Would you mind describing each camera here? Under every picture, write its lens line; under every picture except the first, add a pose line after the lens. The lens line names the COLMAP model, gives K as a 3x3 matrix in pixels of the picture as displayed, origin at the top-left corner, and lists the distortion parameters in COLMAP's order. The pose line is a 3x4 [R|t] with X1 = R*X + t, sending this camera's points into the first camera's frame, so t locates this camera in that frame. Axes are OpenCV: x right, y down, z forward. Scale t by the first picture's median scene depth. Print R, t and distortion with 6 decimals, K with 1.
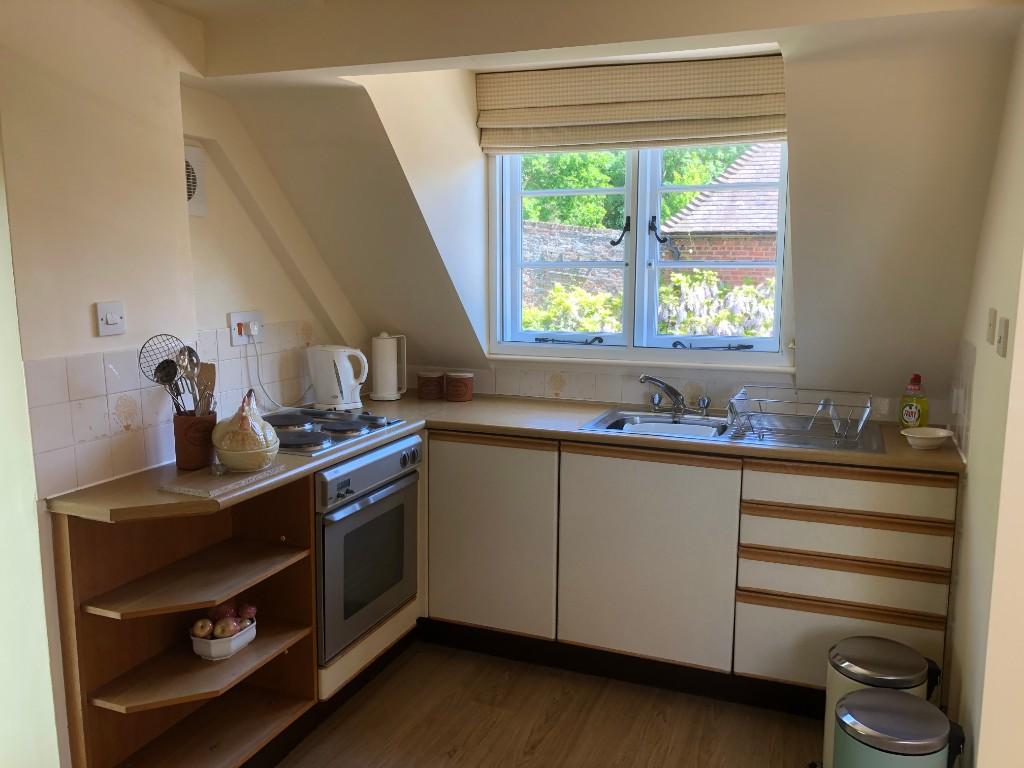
lens RADIAL K [[844.3, 0, 509.0], [0, 844.3, 376.0], [0, 0, 1]] dist [0.029310, -0.017028]
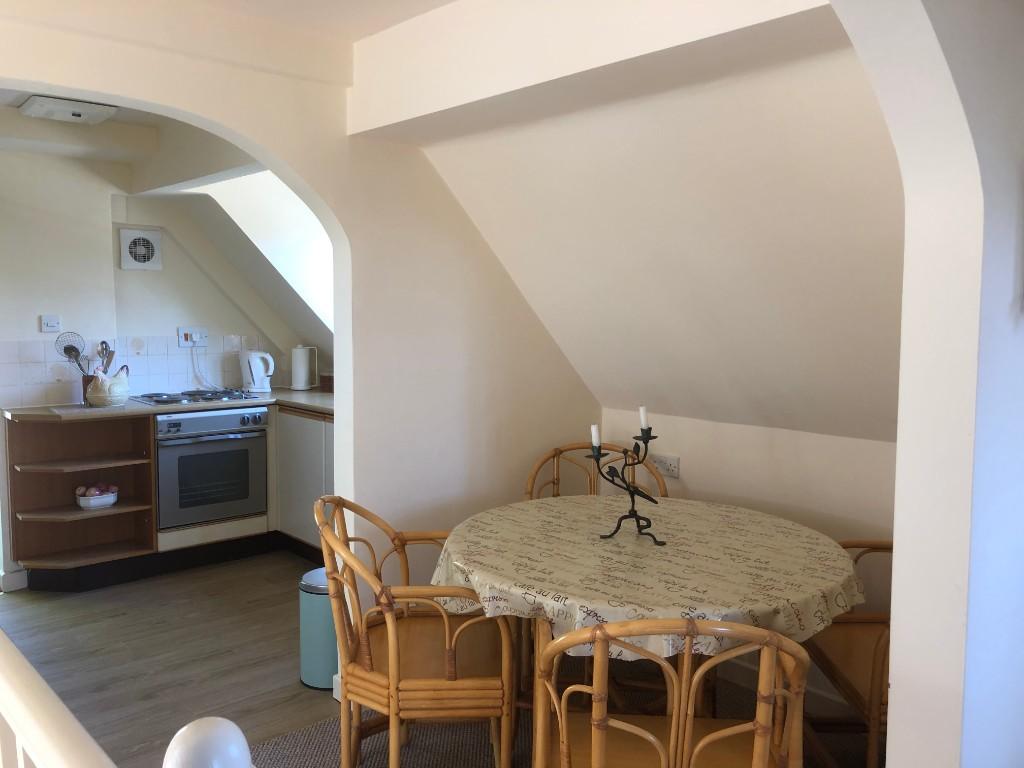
lens RADIAL K [[844.3, 0, 504.2], [0, 844.3, 378.4], [0, 0, 1]] dist [0.029310, -0.017028]
pose [[0.897810, 0.044436, -0.438135, 0.997312], [-0.065807, 0.997263, -0.033705, 0.041630], [0.435438, 0.059093, 0.898277, -0.221045]]
